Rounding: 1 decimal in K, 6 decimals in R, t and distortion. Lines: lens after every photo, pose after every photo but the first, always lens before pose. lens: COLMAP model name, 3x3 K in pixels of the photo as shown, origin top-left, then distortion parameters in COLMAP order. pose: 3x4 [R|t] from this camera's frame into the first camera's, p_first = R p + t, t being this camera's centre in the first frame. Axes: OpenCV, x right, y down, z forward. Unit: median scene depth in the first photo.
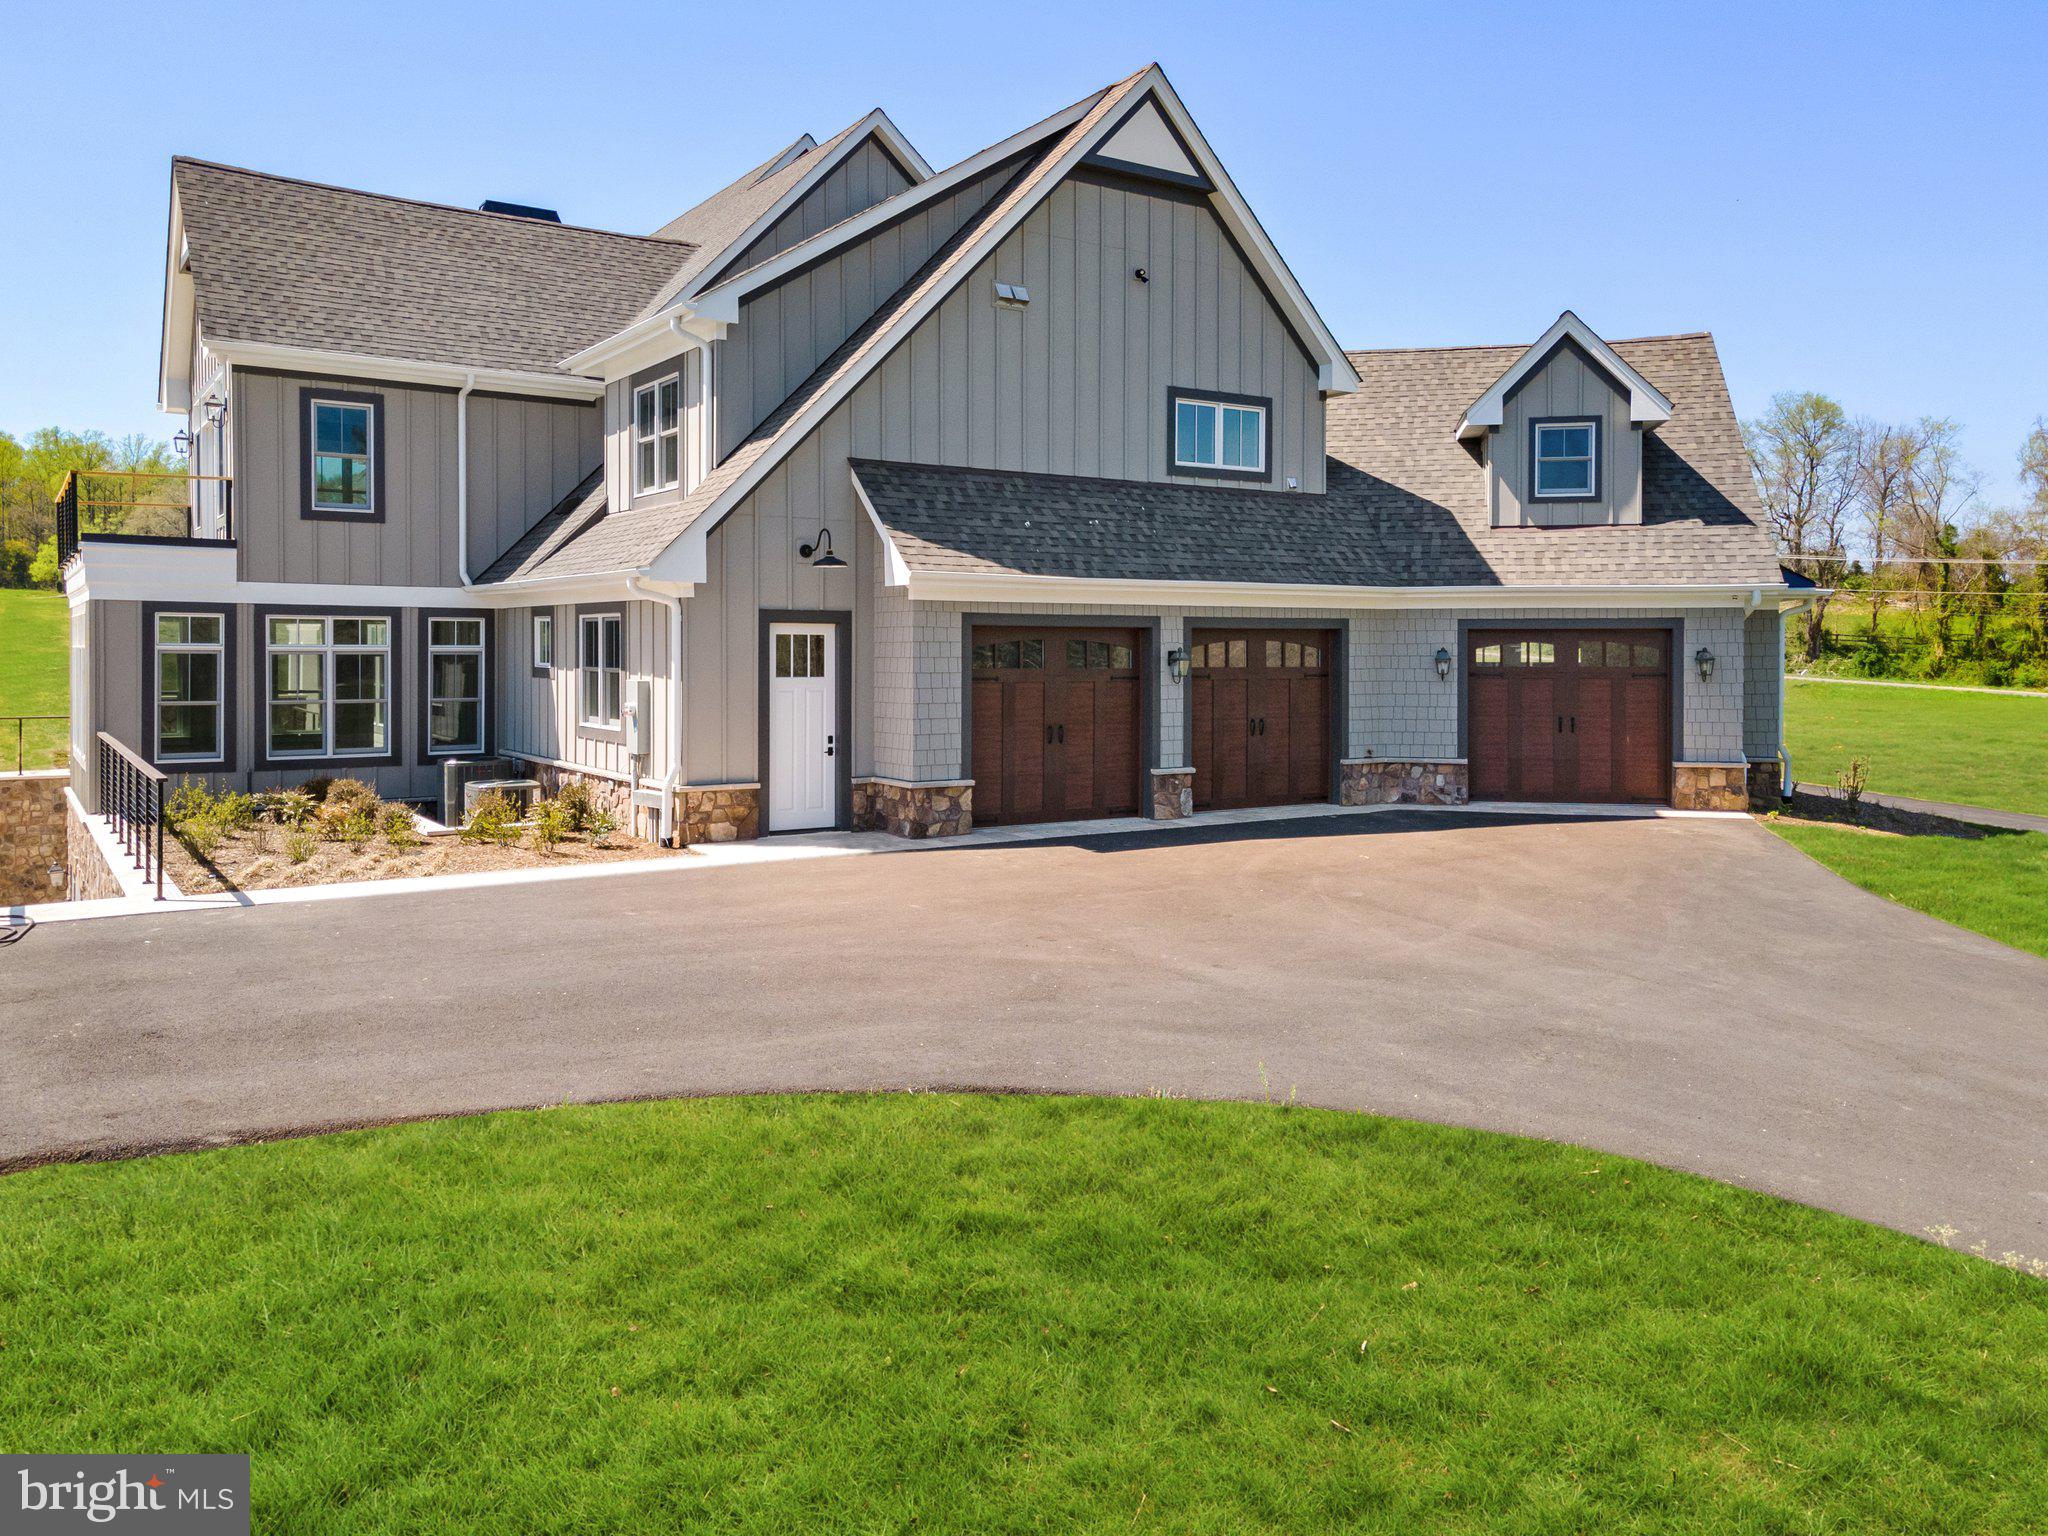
lens RADIAL K [[1519.8, 0, 1025.9], [0, 1519.8, 684.0], [0, 0, 1]] dist [0.044191, -0.004968]
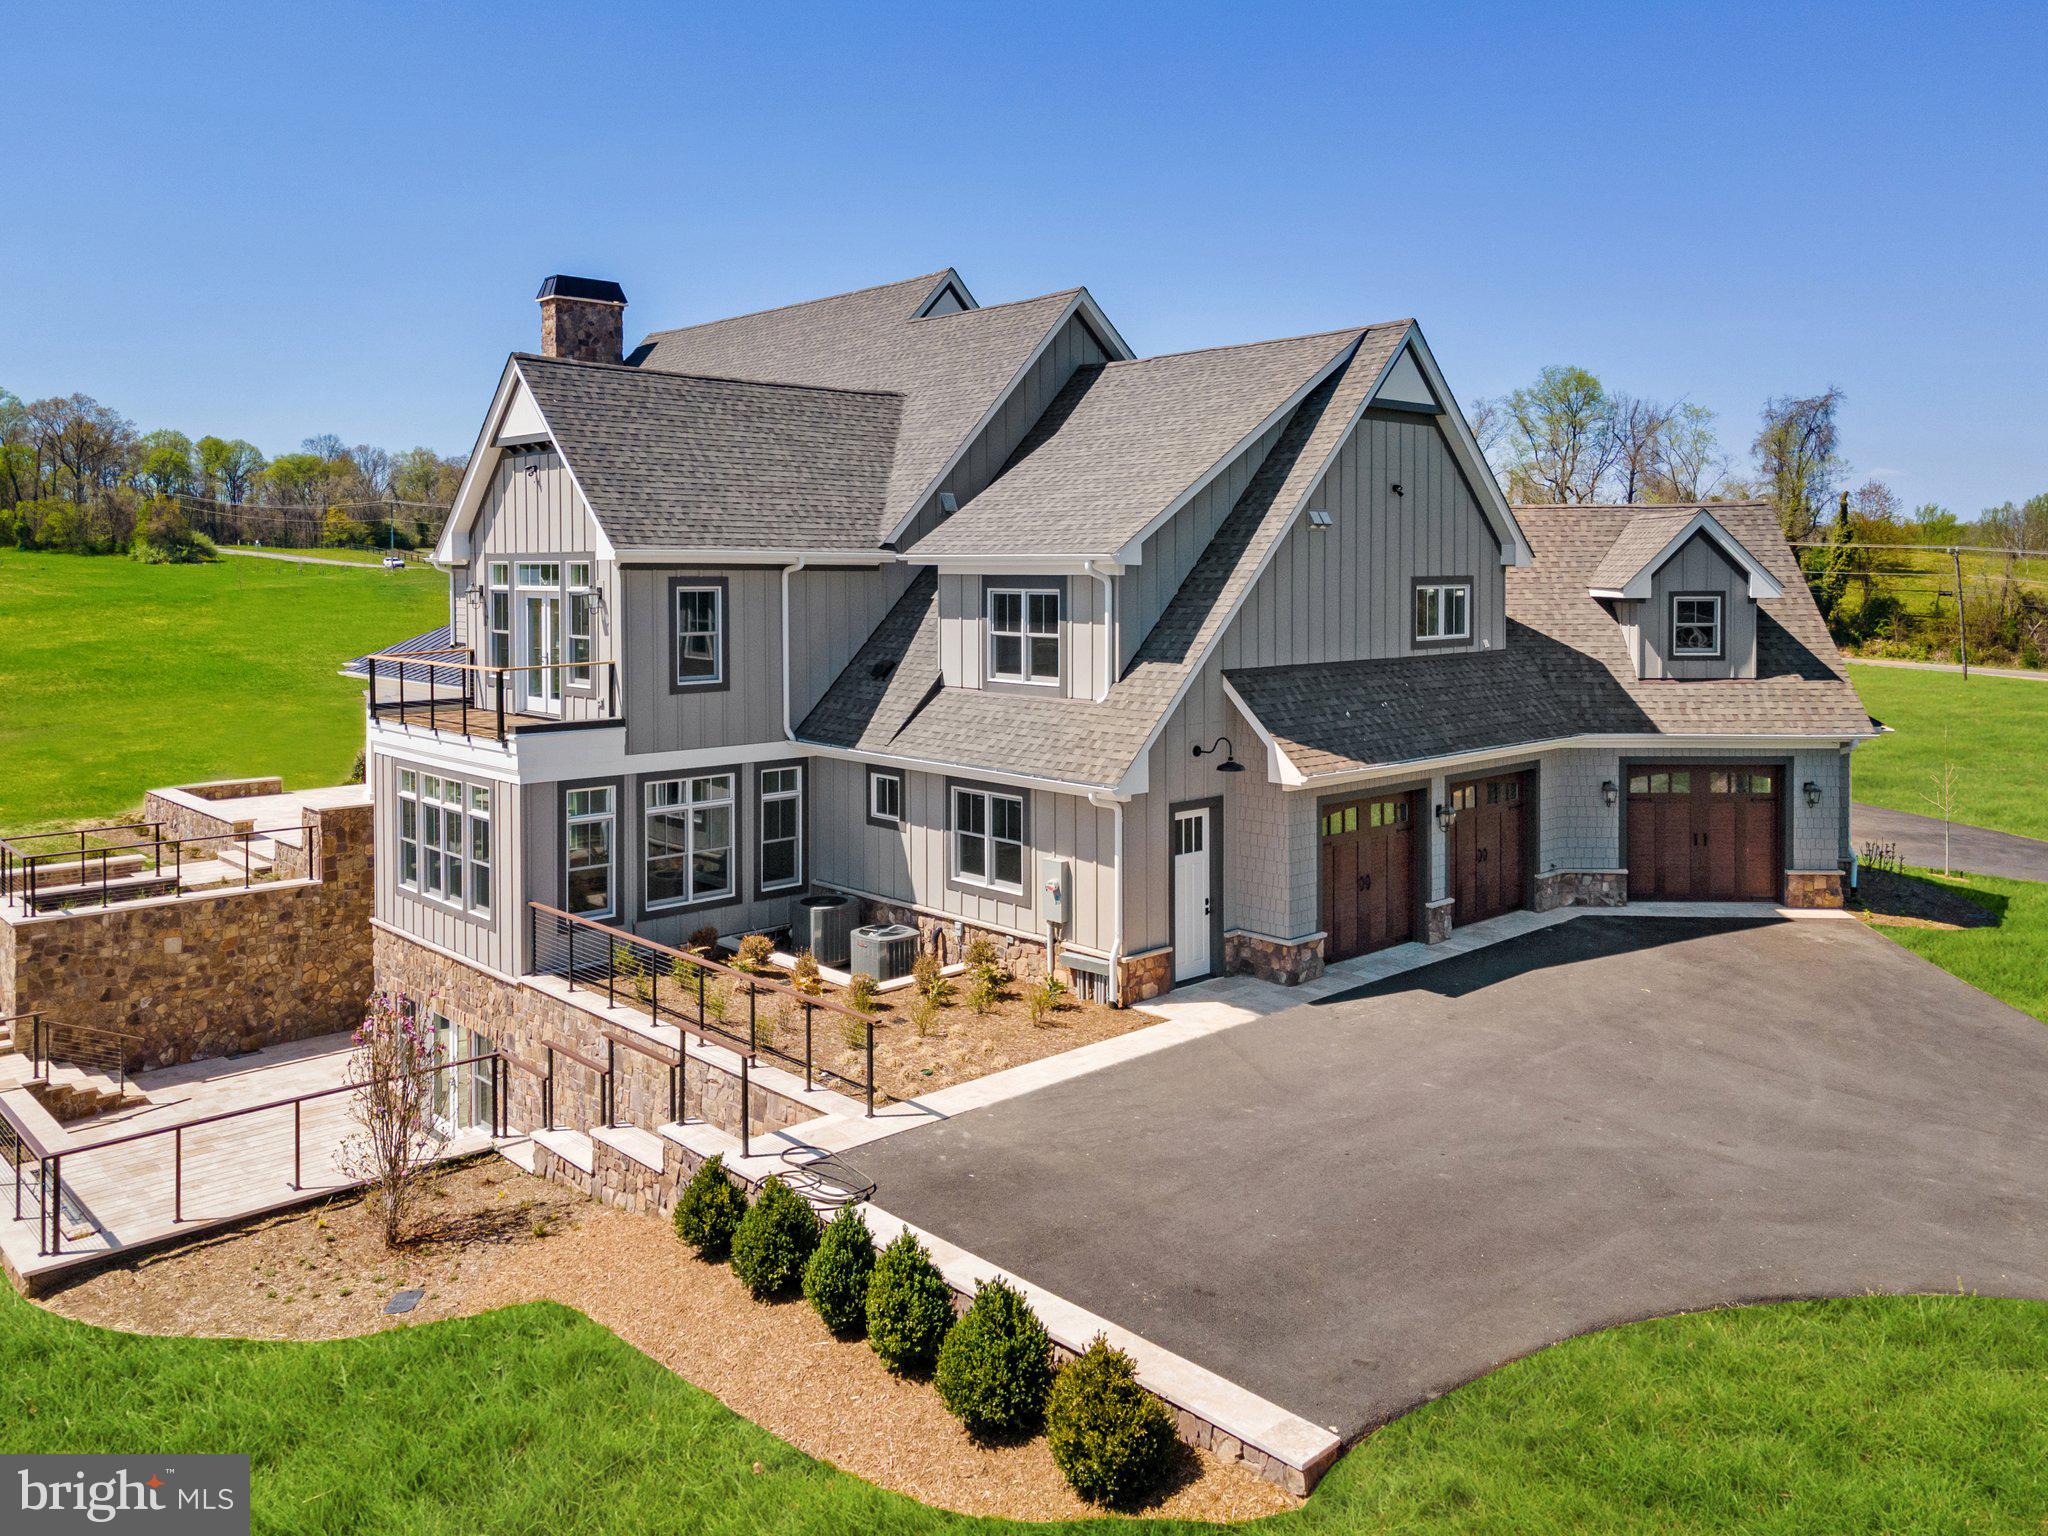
lens RADIAL K [[1532.3, 0, 1027.2], [0, 1532.3, 645.9], [0, 0, 1]] dist [0.036501, 0.003226]
pose [[0.986204, -0.012132, 0.165087, -0.406836], [0.007643, 0.999584, 0.027801, -0.175514], [-0.165356, -0.026156, 0.985887, -0.153974]]
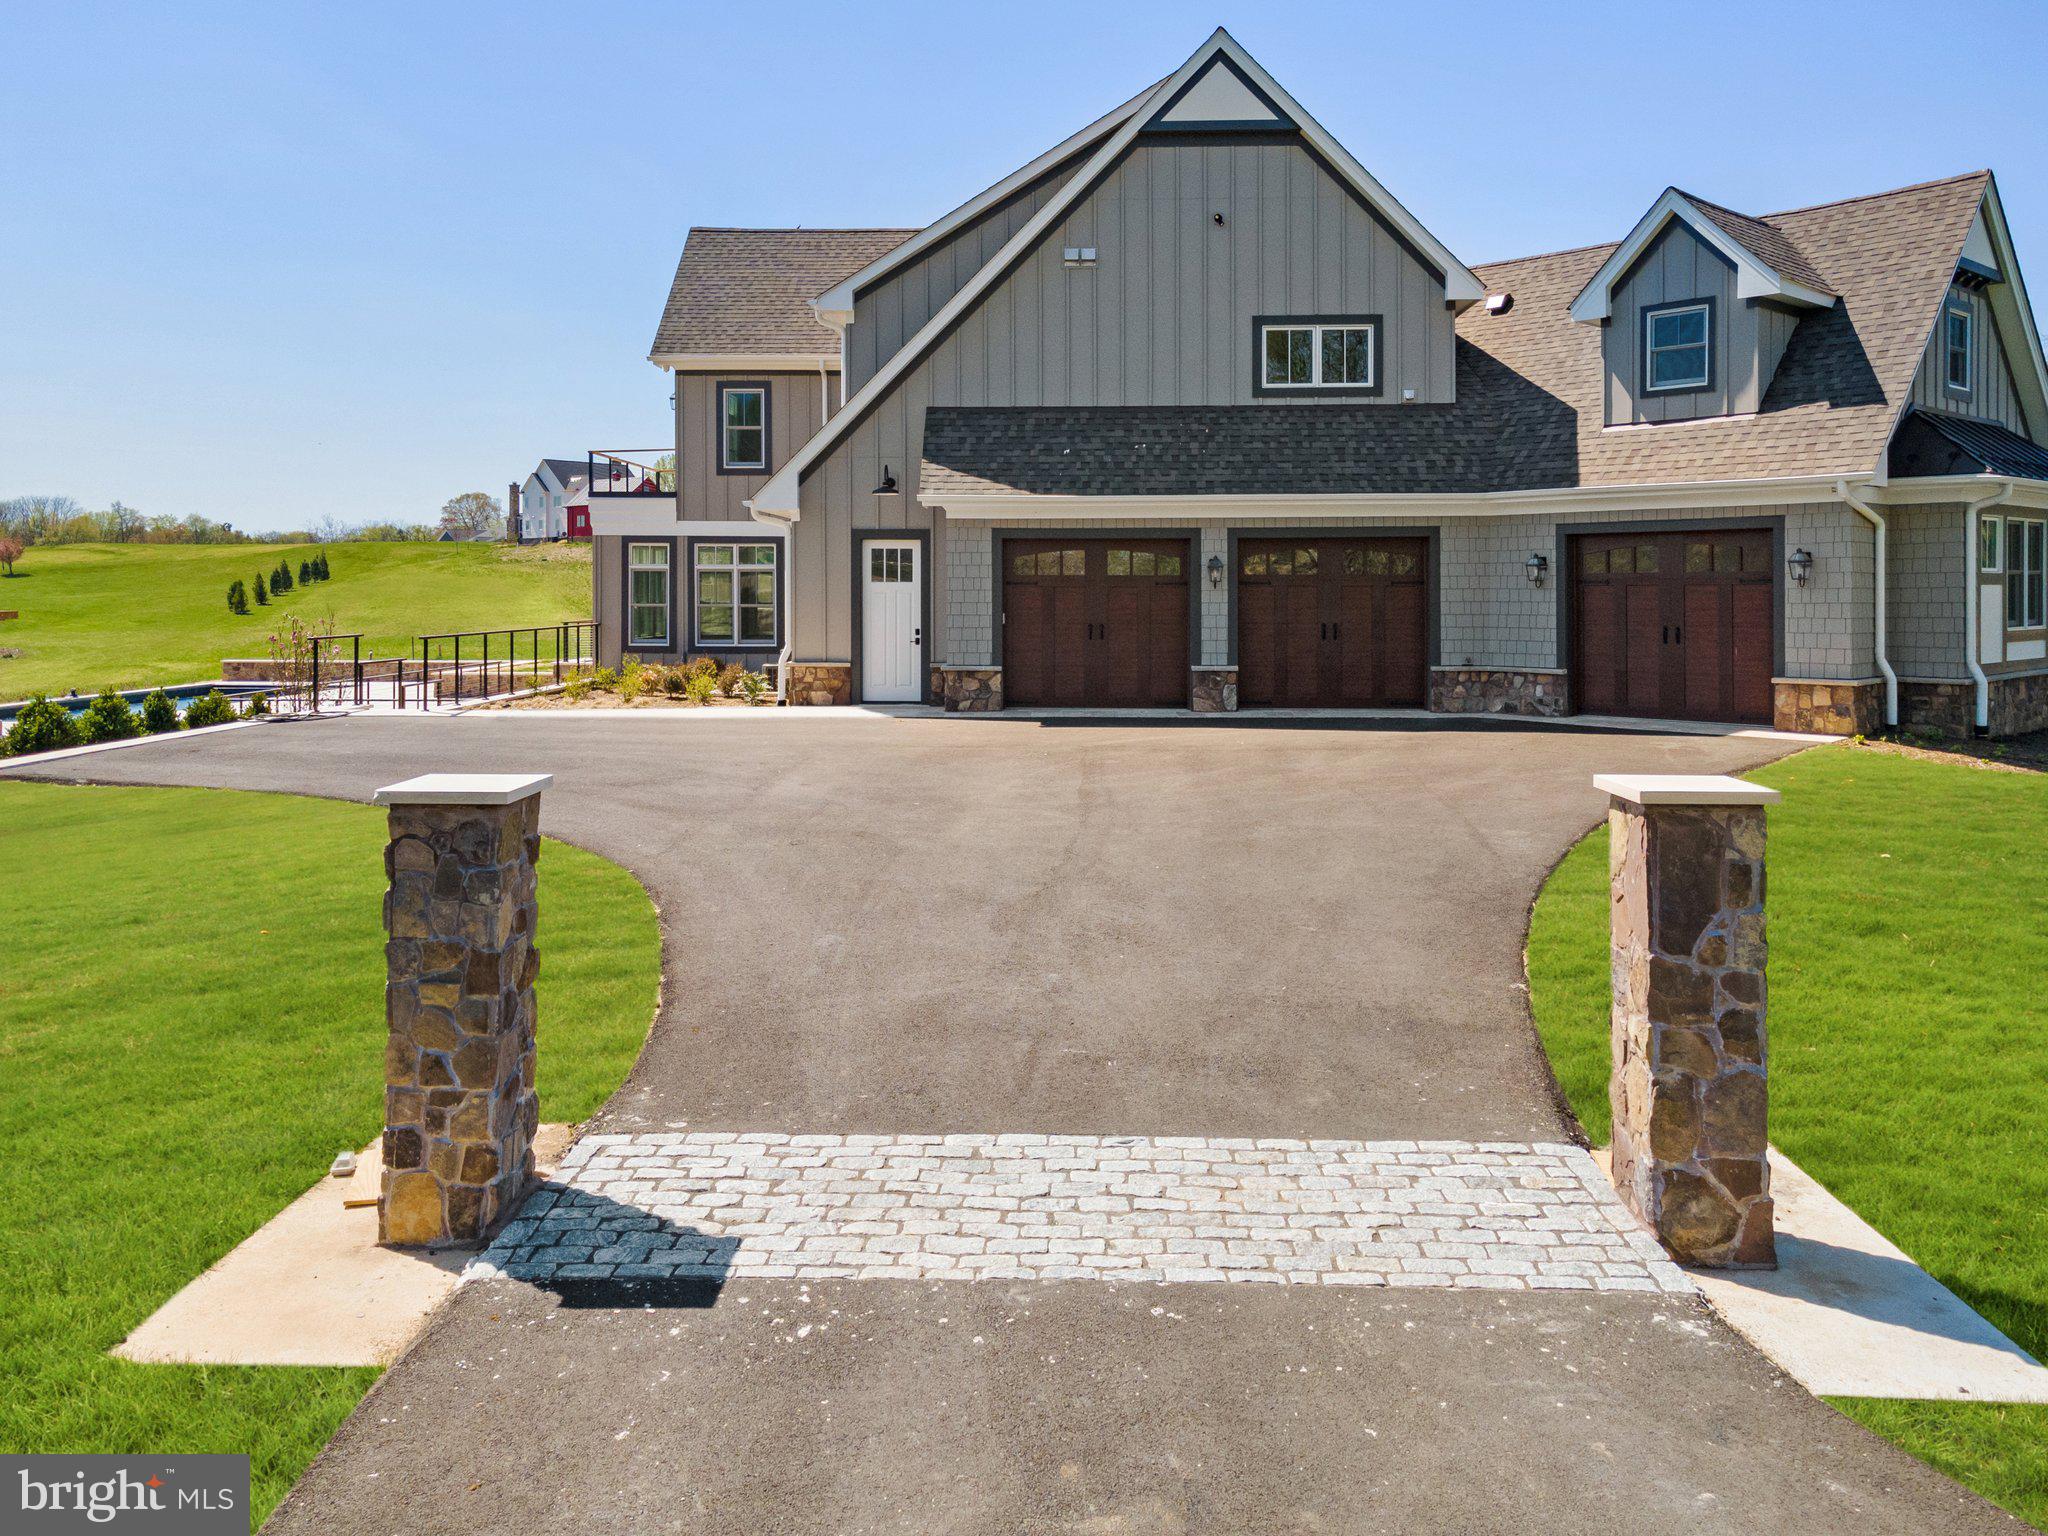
lens RADIAL K [[1552.9, 0, 1022.1], [0, 1552.9, 617.8], [0, 0, 1]] dist [0.028388, 0.001415]
pose [[0.812911, 0.008626, -0.582324, 0.597835], [-0.010694, 0.999943, -0.000116, 0.021000], [0.582290, 0.006322, 0.812956, 0.004213]]
